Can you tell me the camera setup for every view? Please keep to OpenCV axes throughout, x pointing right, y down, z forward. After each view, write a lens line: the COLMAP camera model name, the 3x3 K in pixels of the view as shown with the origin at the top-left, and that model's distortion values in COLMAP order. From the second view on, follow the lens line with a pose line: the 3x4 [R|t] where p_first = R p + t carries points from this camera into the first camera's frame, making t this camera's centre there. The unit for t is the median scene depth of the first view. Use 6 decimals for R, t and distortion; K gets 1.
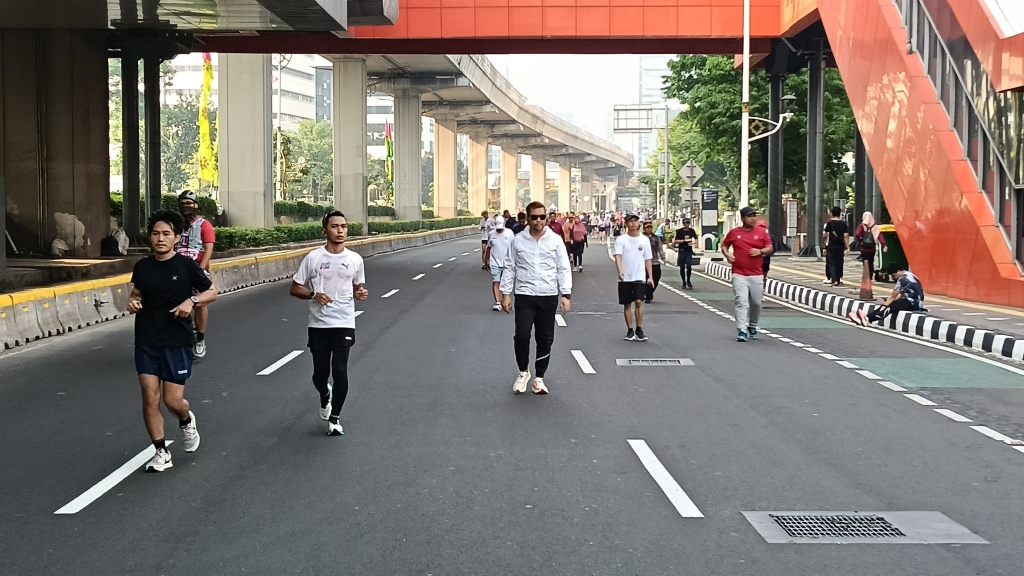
lens RADIAL K [[1759.5, 0, 512.0], [0, 1759.5, 288.0], [0, 0, 1]] dist [0.174149, 0.018620]
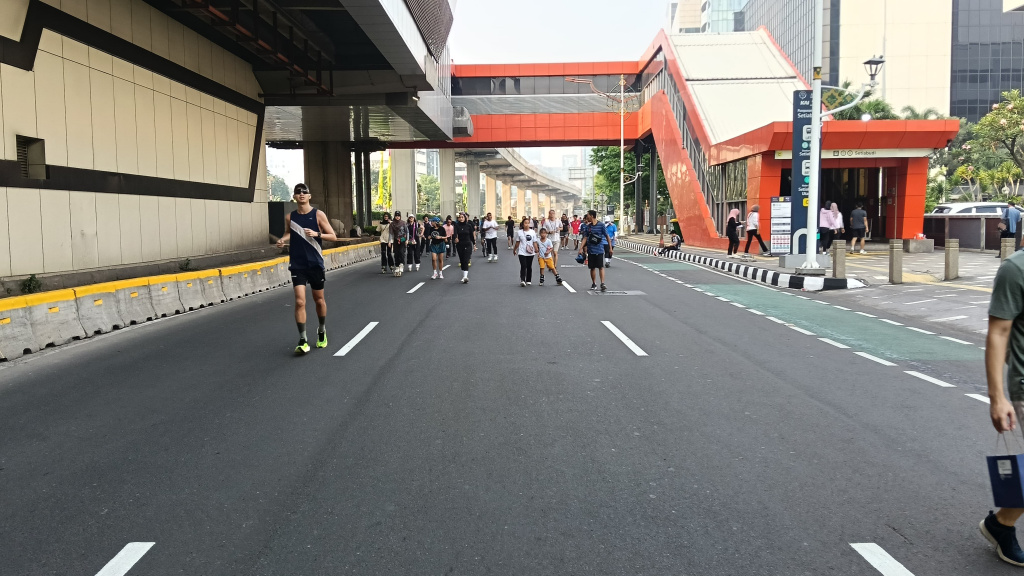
lens RADIAL K [[874.3, 0, 502.9], [0, 874.3, 284.1], [0, 0, 1]] dist [0.144322, -0.313693]
pose [[0.999660, -0.012140, -0.023074, -0.000796], [0.012866, 0.999418, 0.031605, 0.007079], [0.022677, -0.031892, 0.999234, -0.119667]]
